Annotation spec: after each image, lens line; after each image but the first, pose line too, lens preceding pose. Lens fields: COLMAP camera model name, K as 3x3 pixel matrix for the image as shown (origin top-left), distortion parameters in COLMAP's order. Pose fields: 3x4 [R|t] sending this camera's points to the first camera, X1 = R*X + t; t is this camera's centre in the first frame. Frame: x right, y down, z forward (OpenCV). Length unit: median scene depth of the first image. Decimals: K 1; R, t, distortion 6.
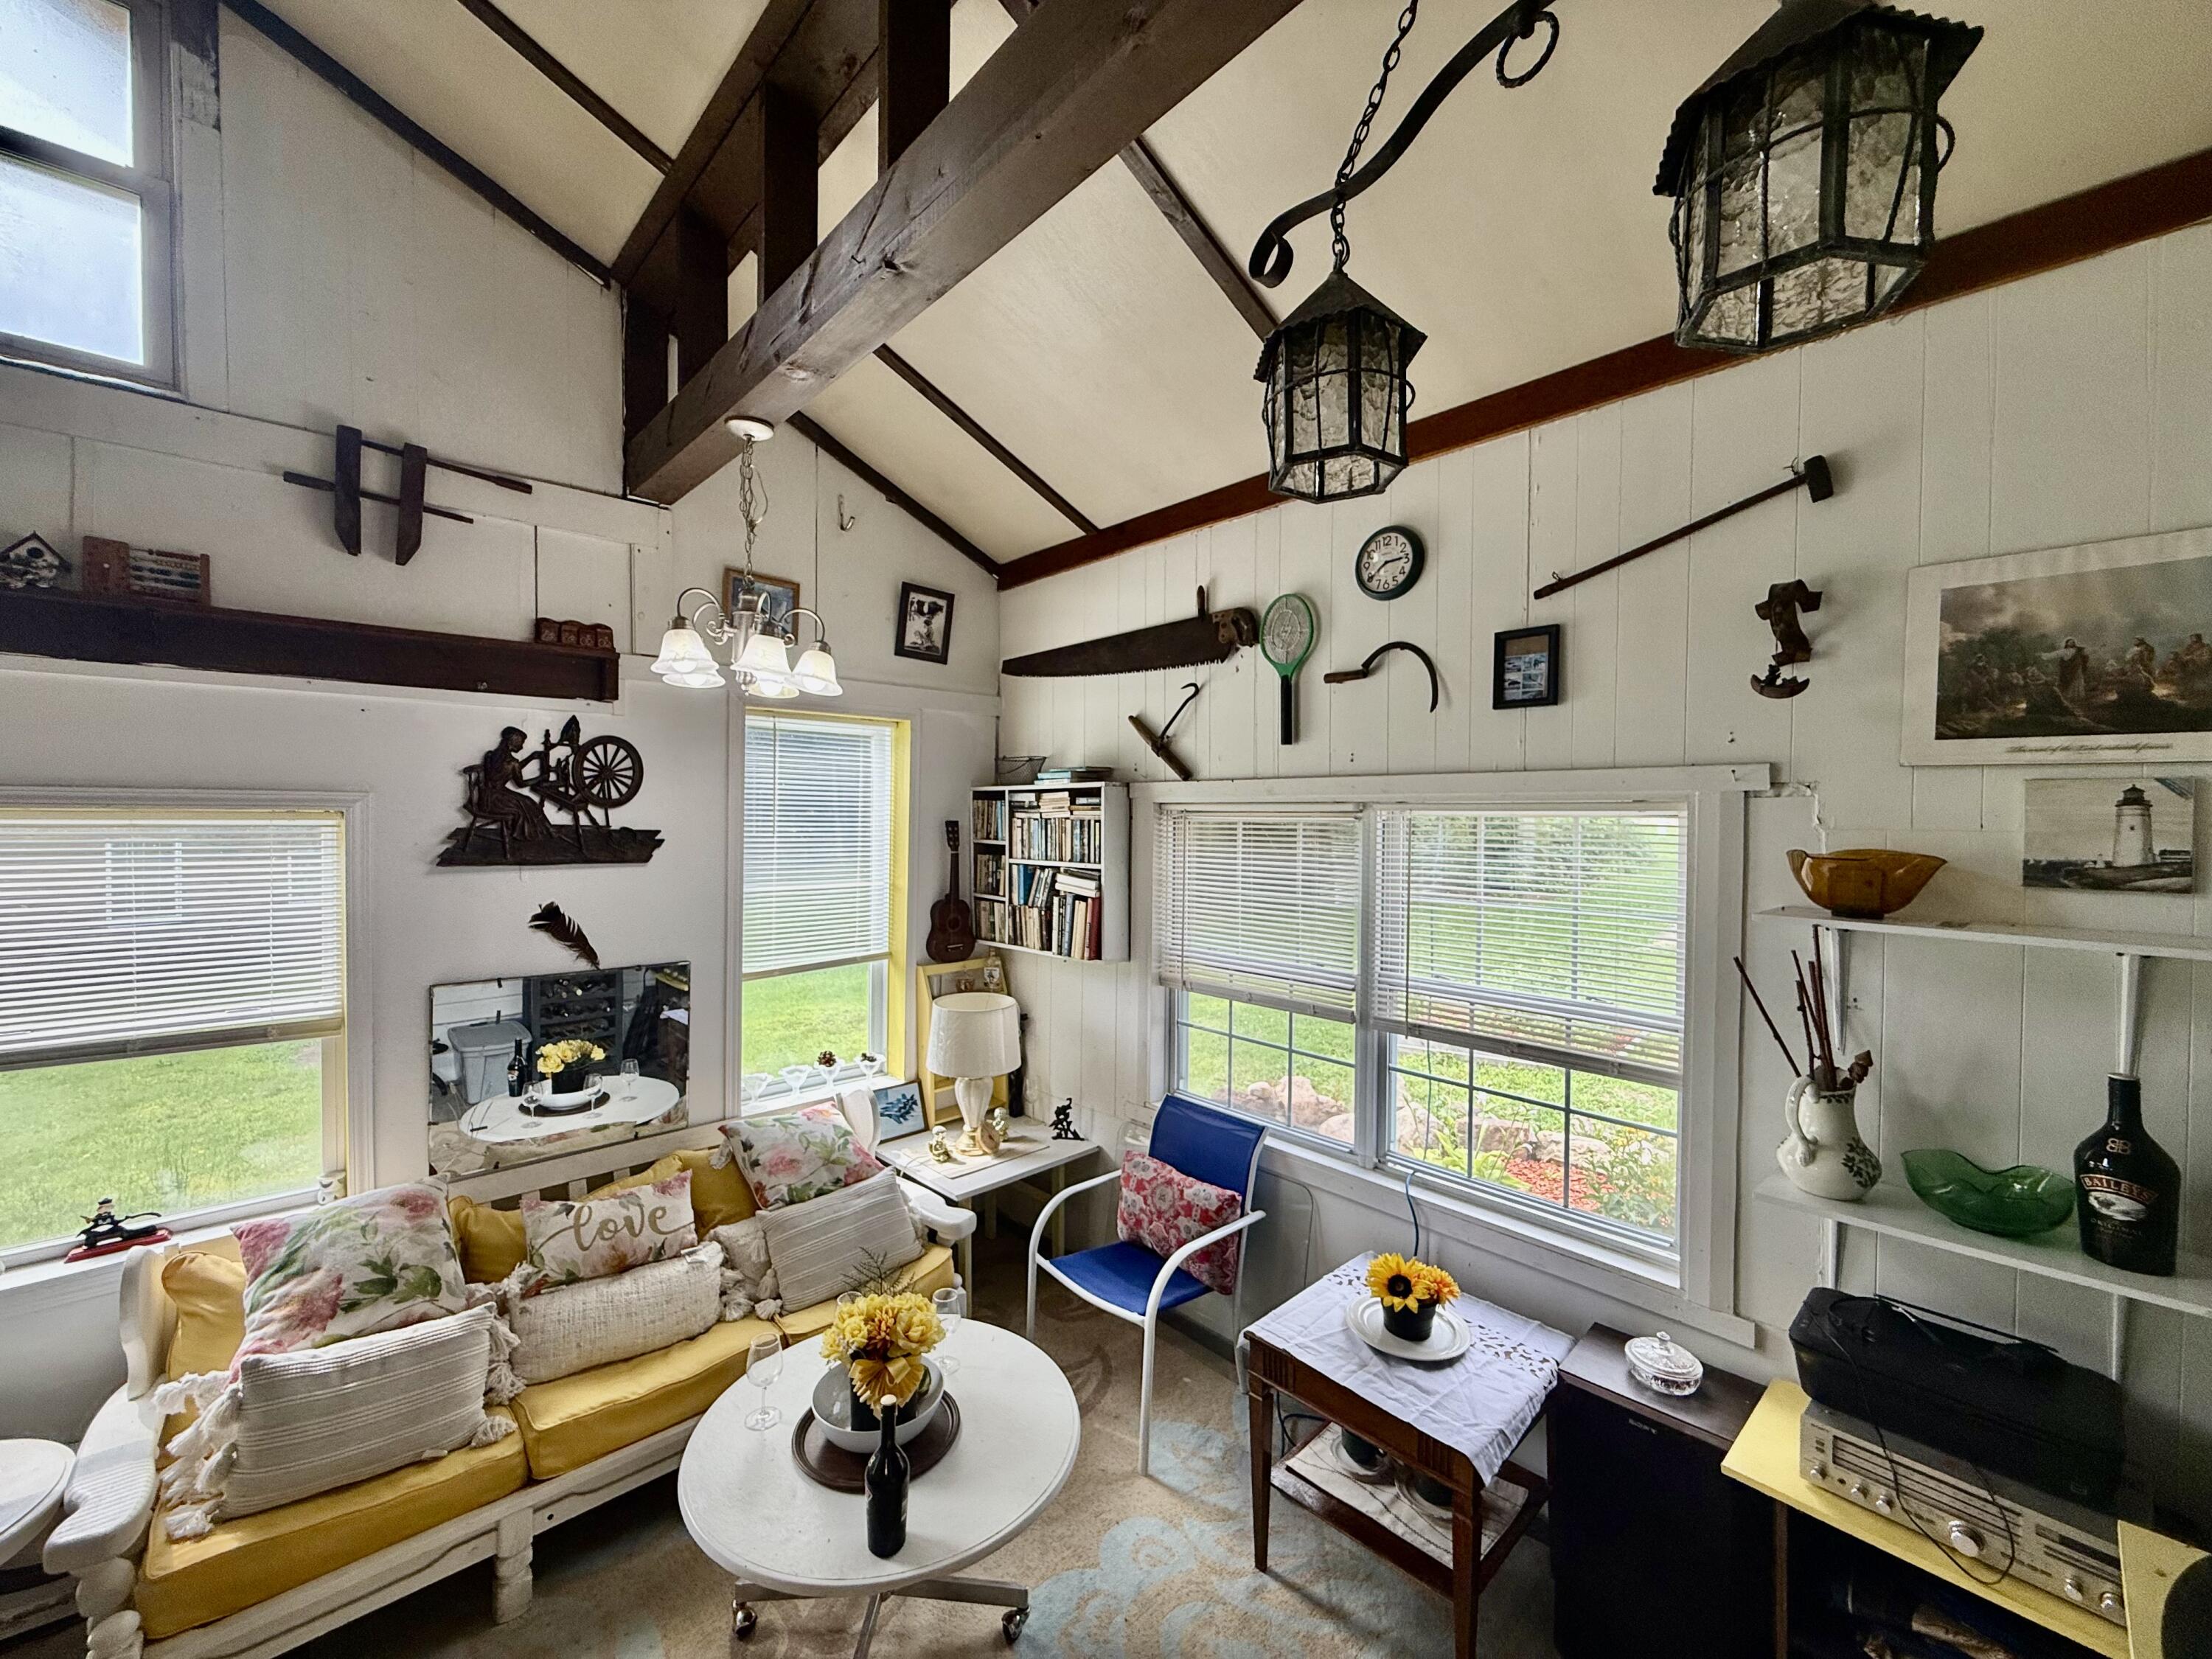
lens RADIAL K [[877.0, 0, 1096.6], [0, 877.0, 826.4], [0, 0, 1]] dist [0.001141, 0.000044]
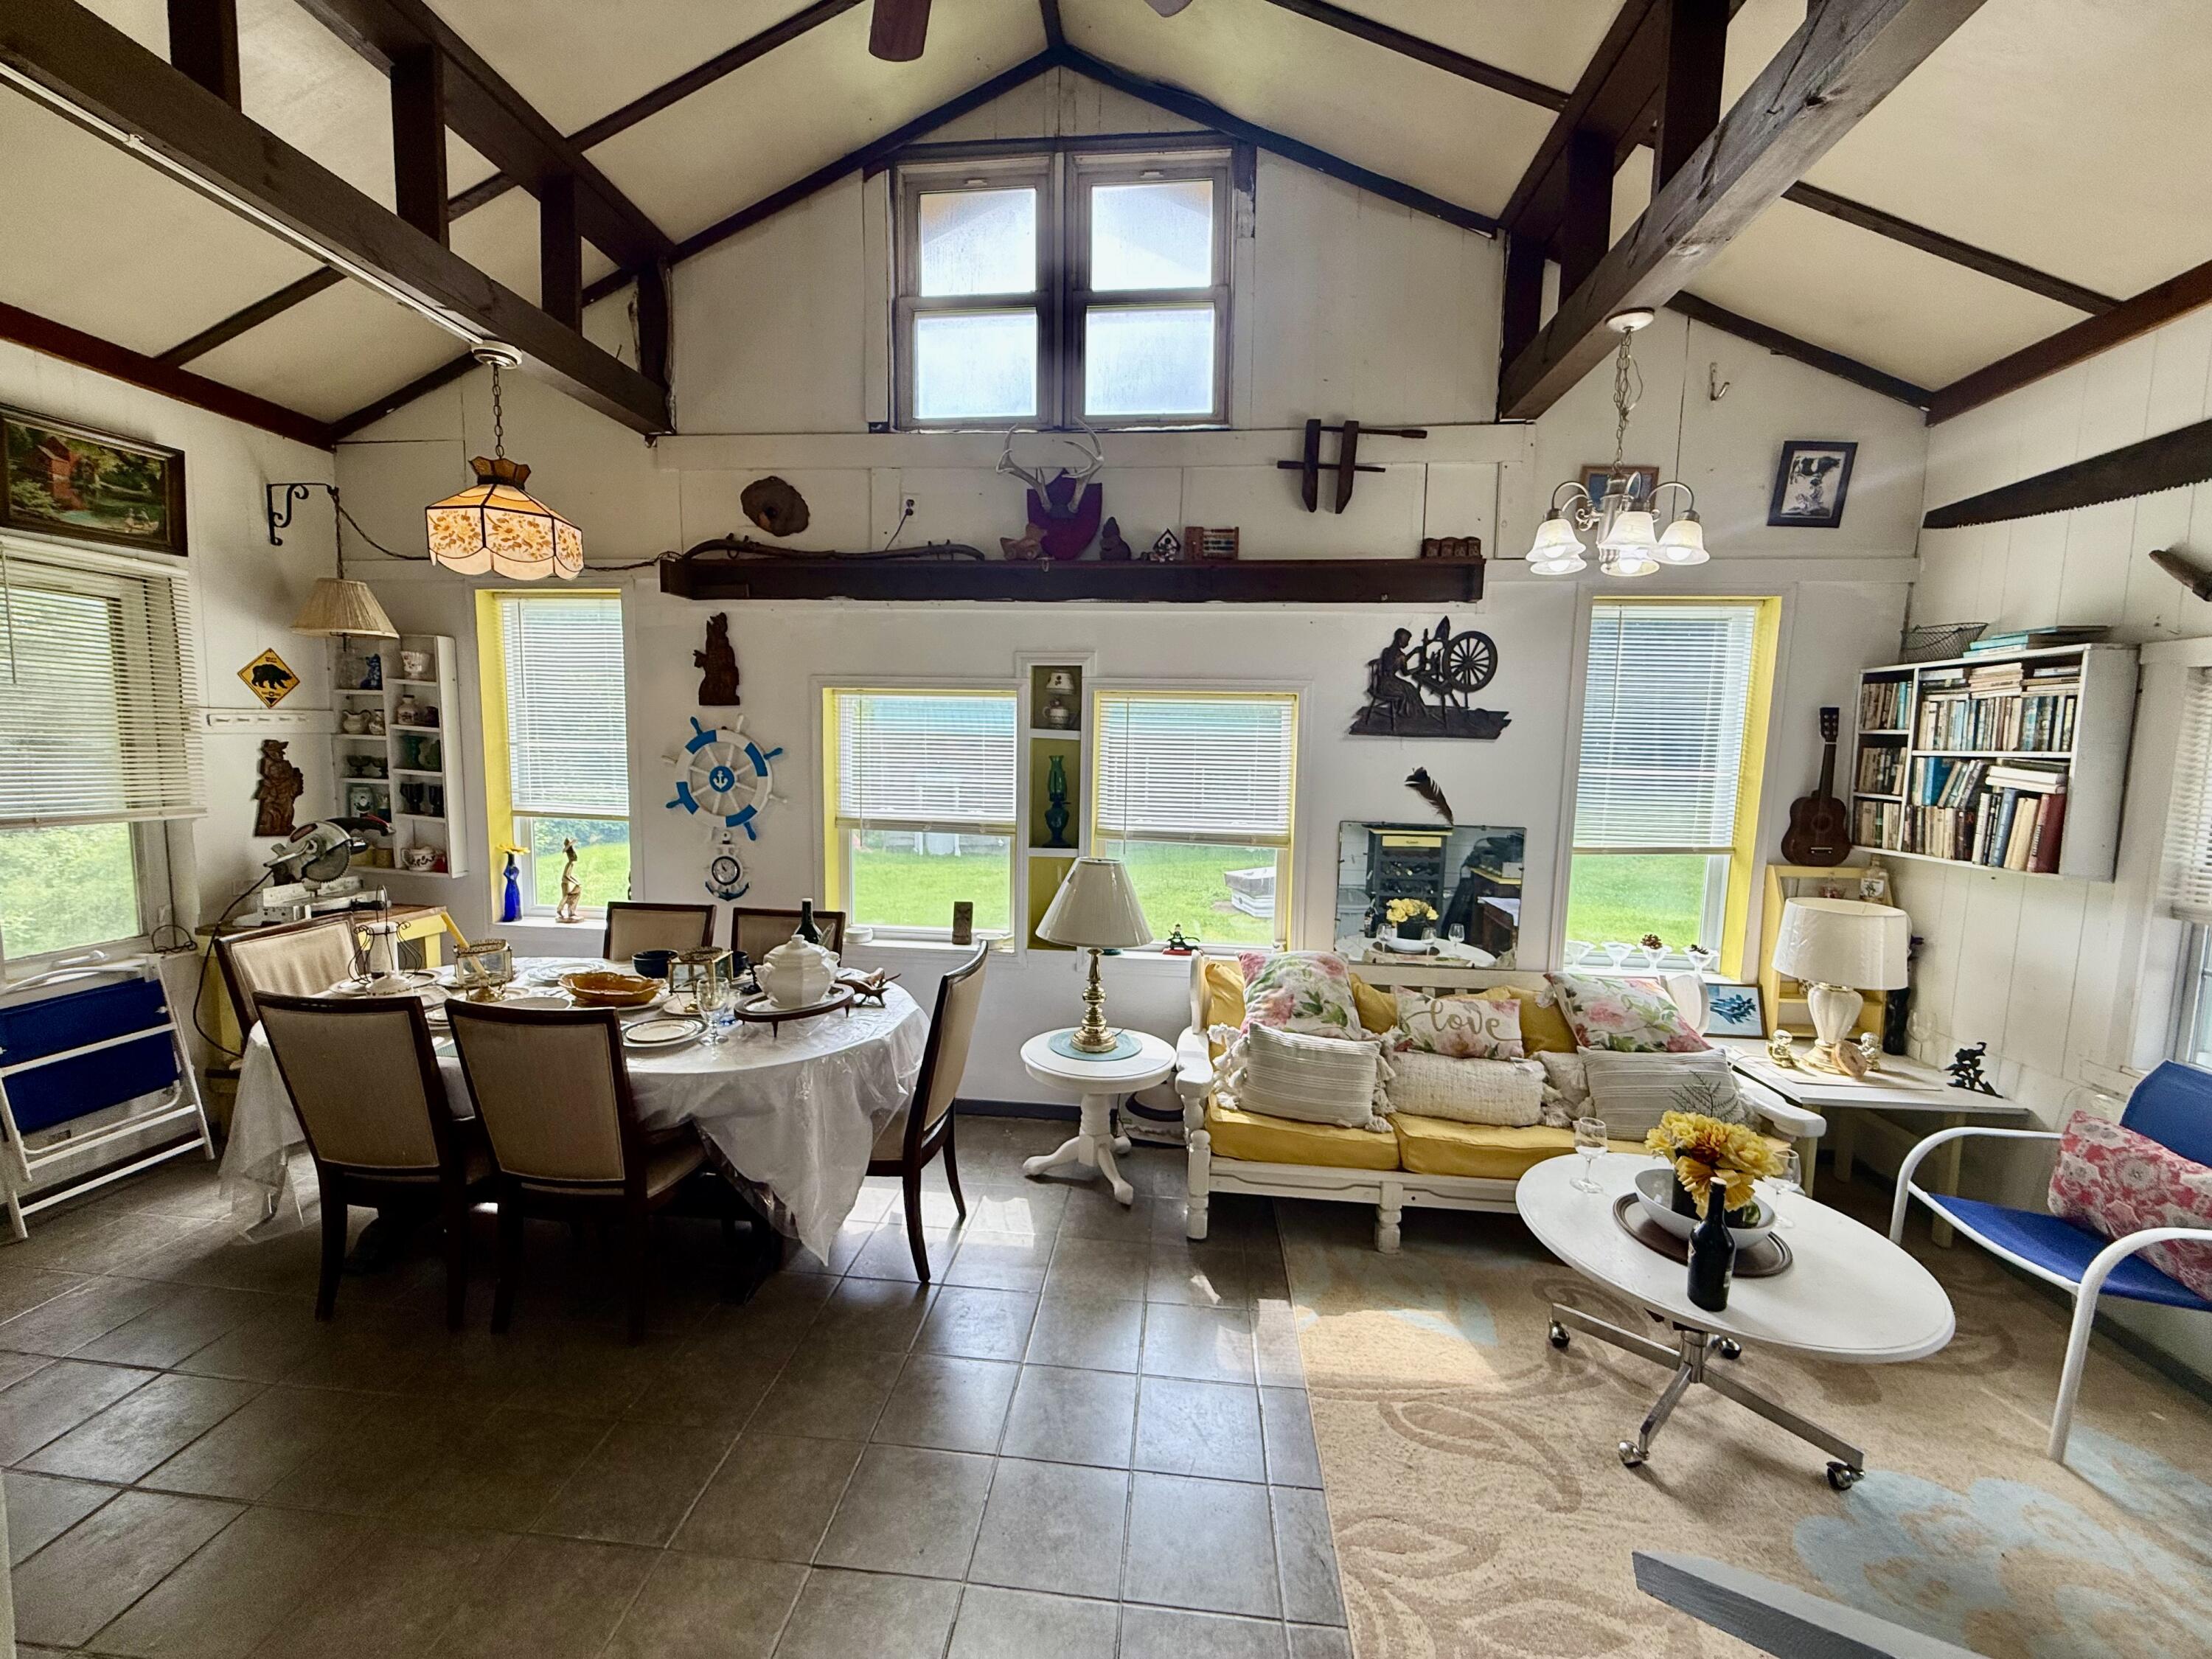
lens RADIAL K [[886.9, 0, 1096.7], [0, 886.9, 830.5], [0, 0, 1]] dist [0.000935, -0.000198]
pose [[0.663489, 0.078065, -0.744102, 0.027638], [-0.025499, 0.996323, 0.081790, 0.085875], [0.747751, -0.035293, 0.663040, -0.205676]]
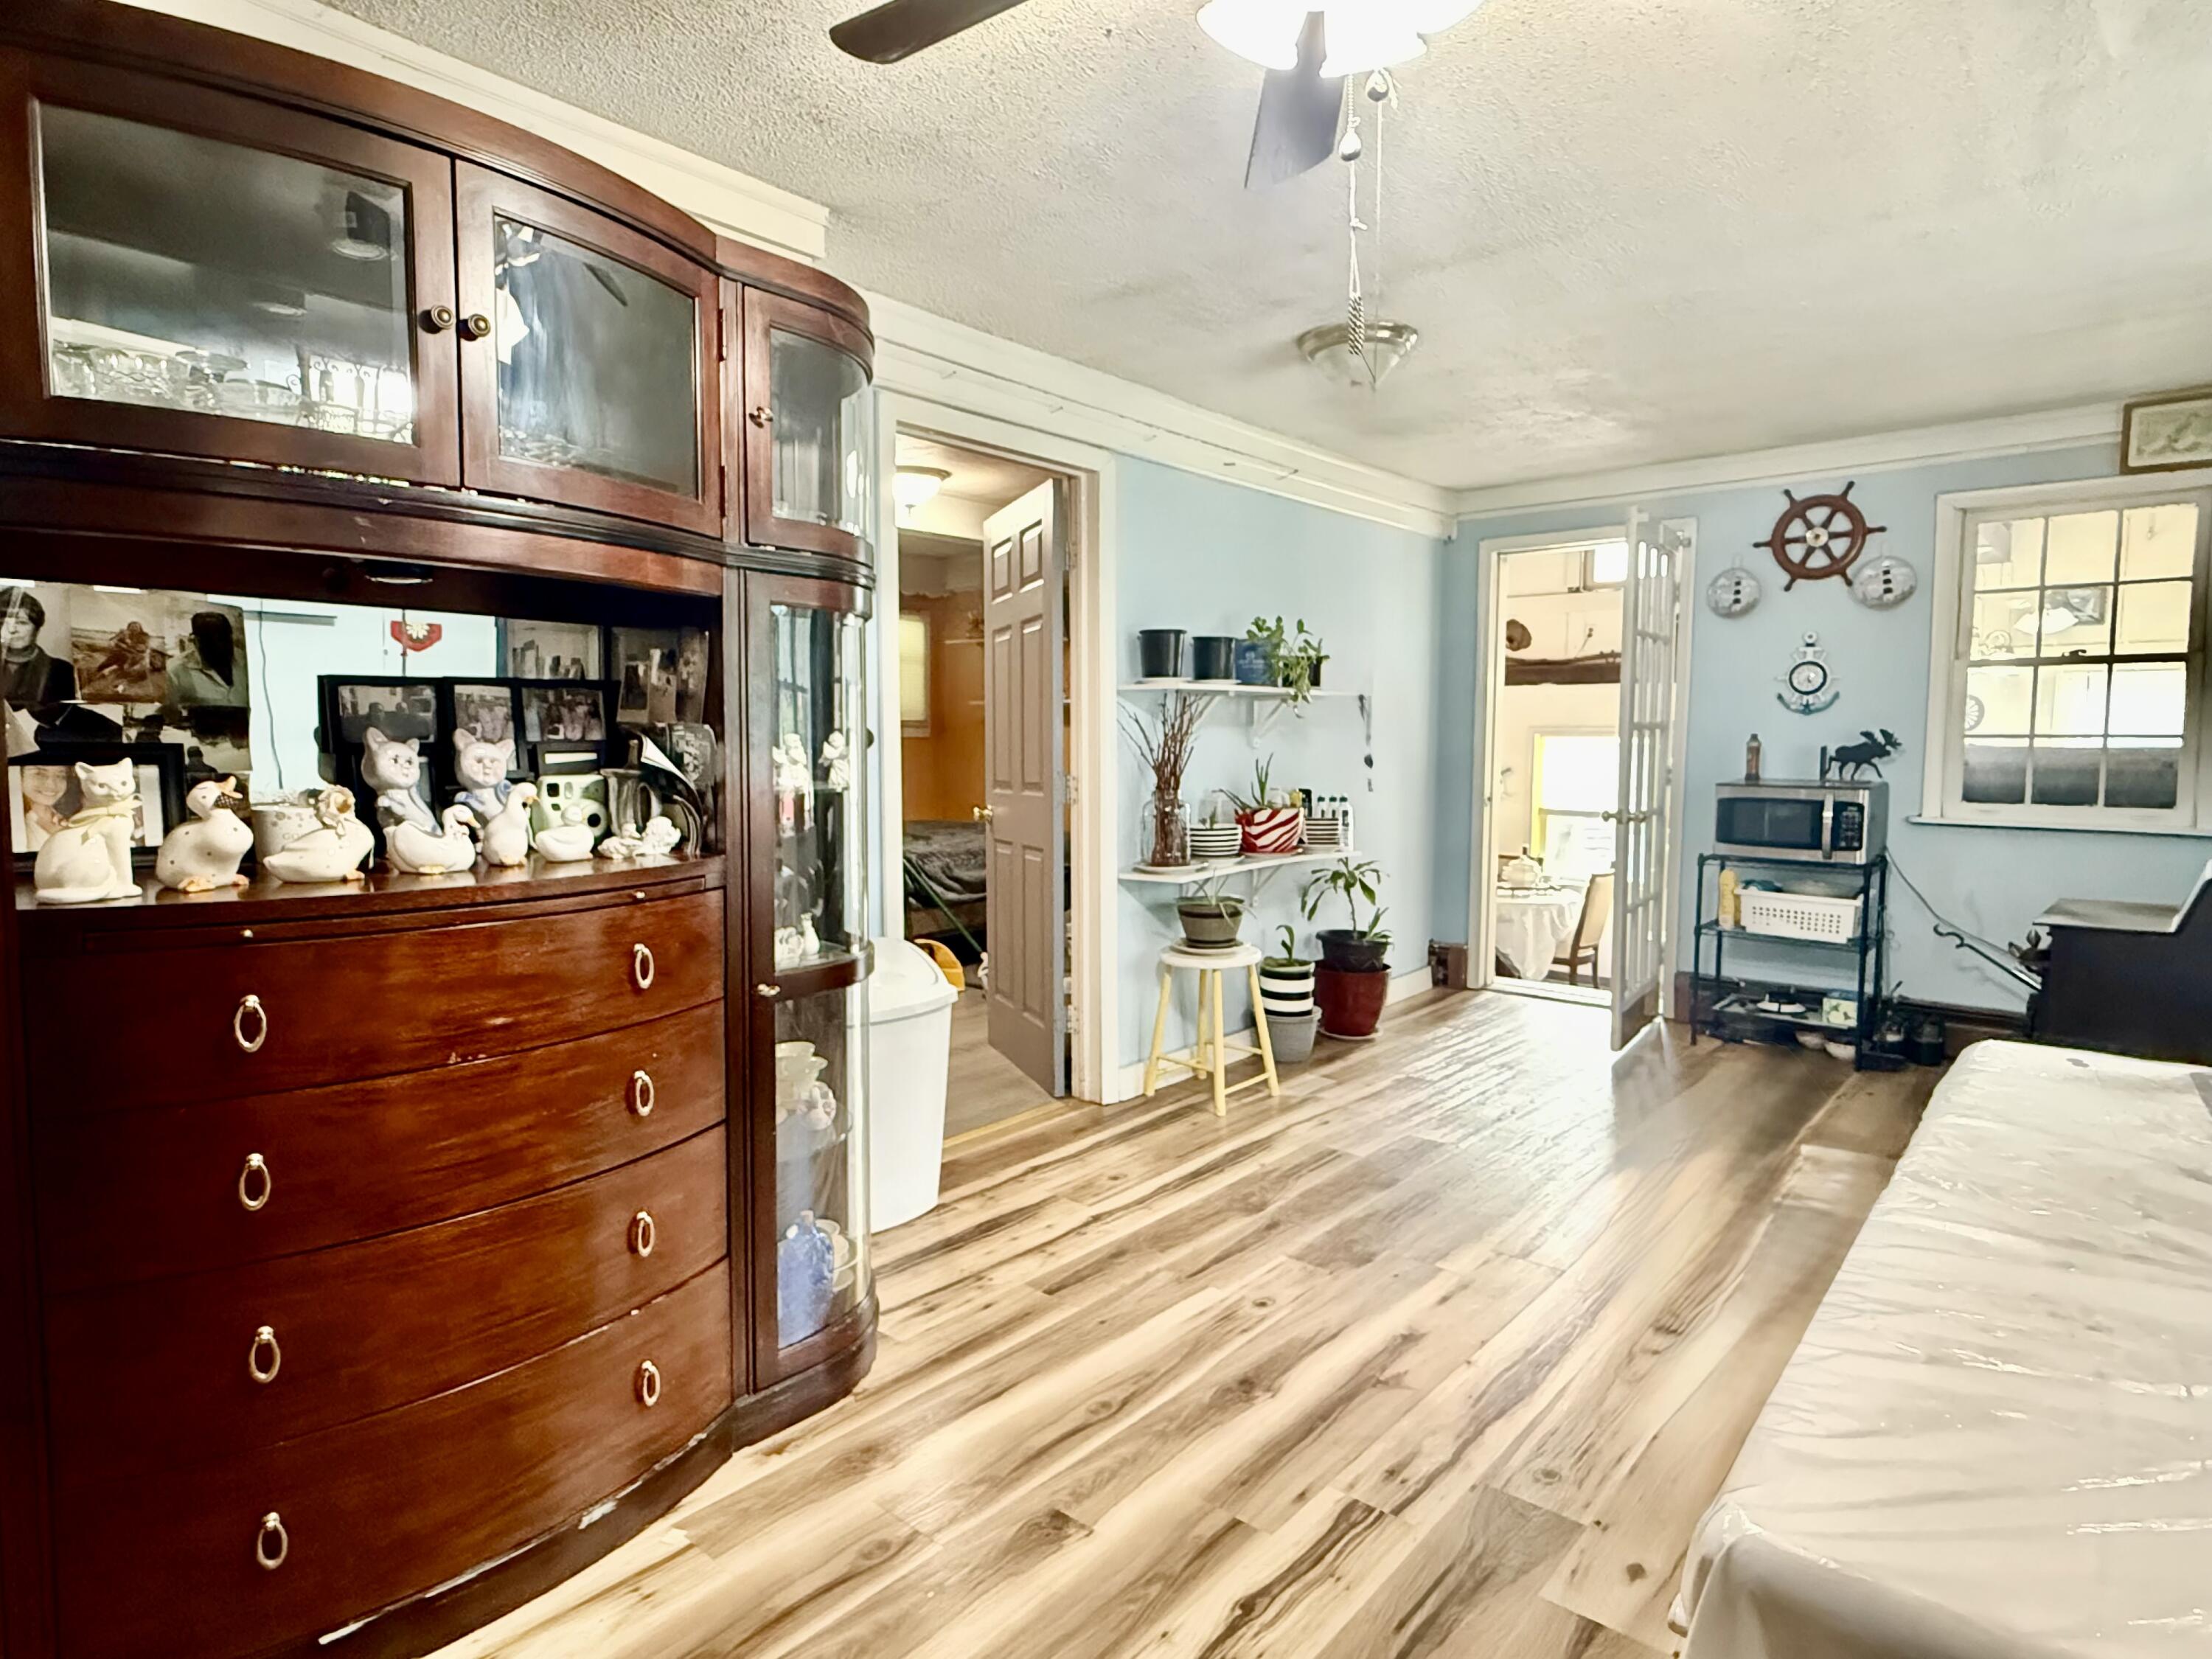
lens RADIAL K [[1219.0, 0, 1106.0], [0, 1219.0, 829.5], [0, 0, 1]] dist [-0.000262, -0.000023]
pose [[0.122587, 0.068452, -0.990094, 1.895648], [-0.020026, 0.997586, 0.066490, 0.050473], [0.992256, 0.011677, 0.123662, -1.185899]]
